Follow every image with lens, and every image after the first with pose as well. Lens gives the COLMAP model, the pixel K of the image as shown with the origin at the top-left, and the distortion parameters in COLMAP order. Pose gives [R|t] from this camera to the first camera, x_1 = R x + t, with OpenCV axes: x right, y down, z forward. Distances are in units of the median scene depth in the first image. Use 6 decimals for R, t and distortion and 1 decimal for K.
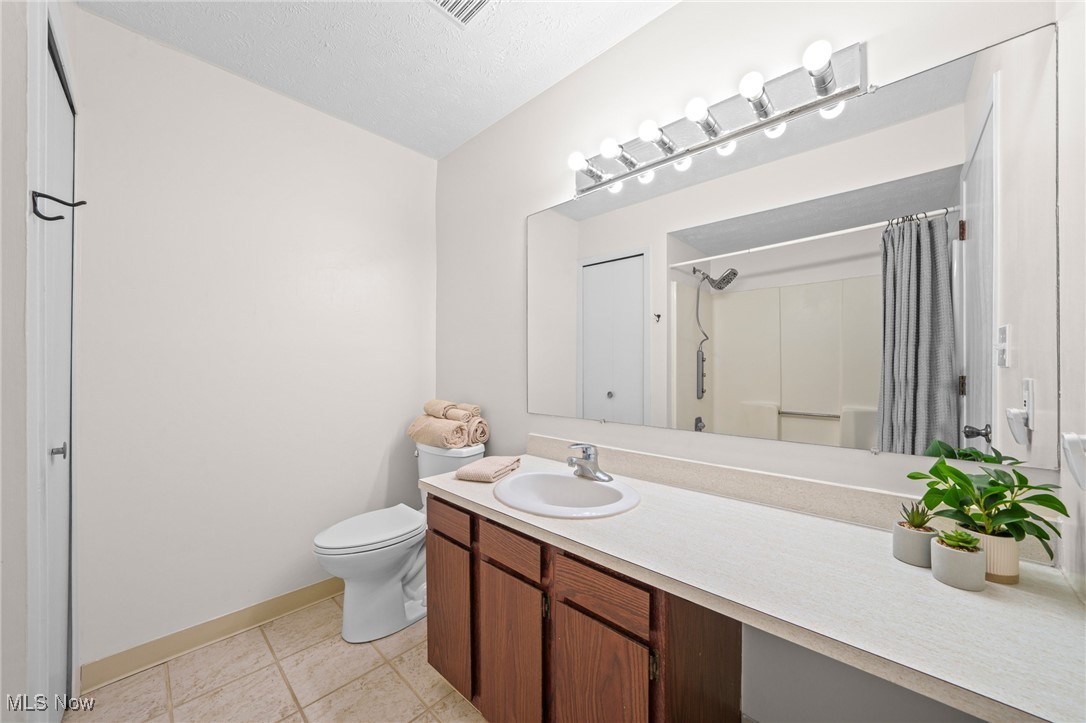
lens RADIAL K [[406.6, 0, 546.3], [0, 406.6, 365.7], [0, 0, 1]] dist [-0.000195, -0.000037]
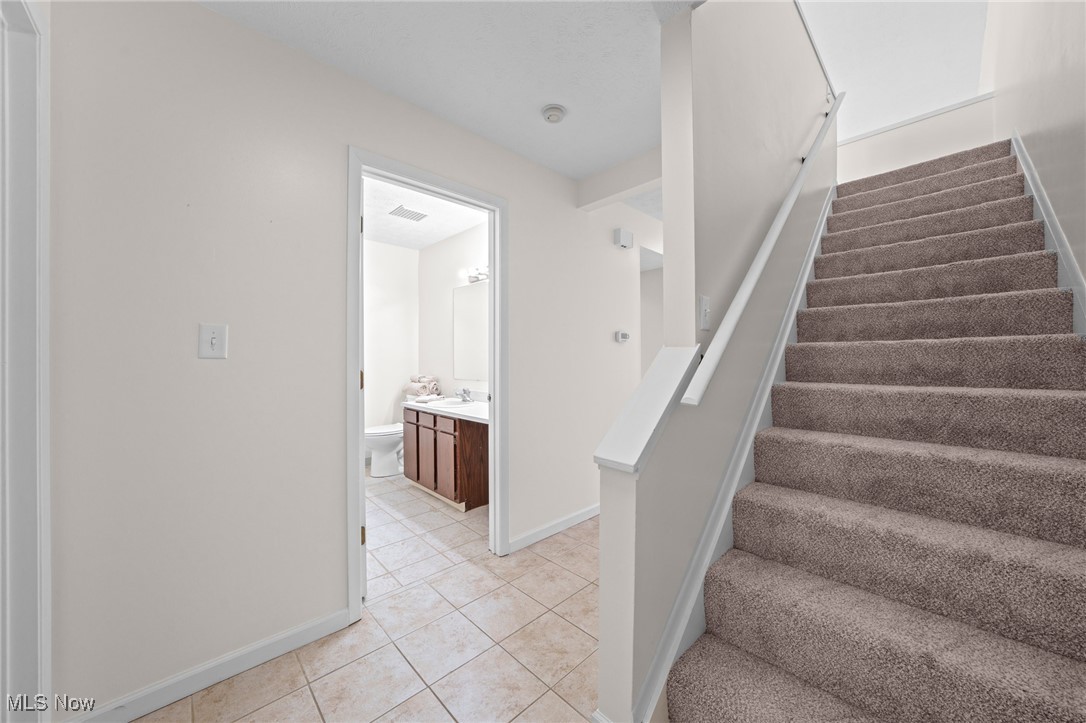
lens RADIAL K [[379.0, 0, 540.1], [0, 379.0, 358.4], [0, 0, 1]] dist [-0.003443, -0.000103]
pose [[0.998862, -0.000467, -0.047694, 0.510963], [0.000595, 0.999996, 0.002655, 0.001085], [0.047693, -0.002680, 0.998858, -1.001930]]
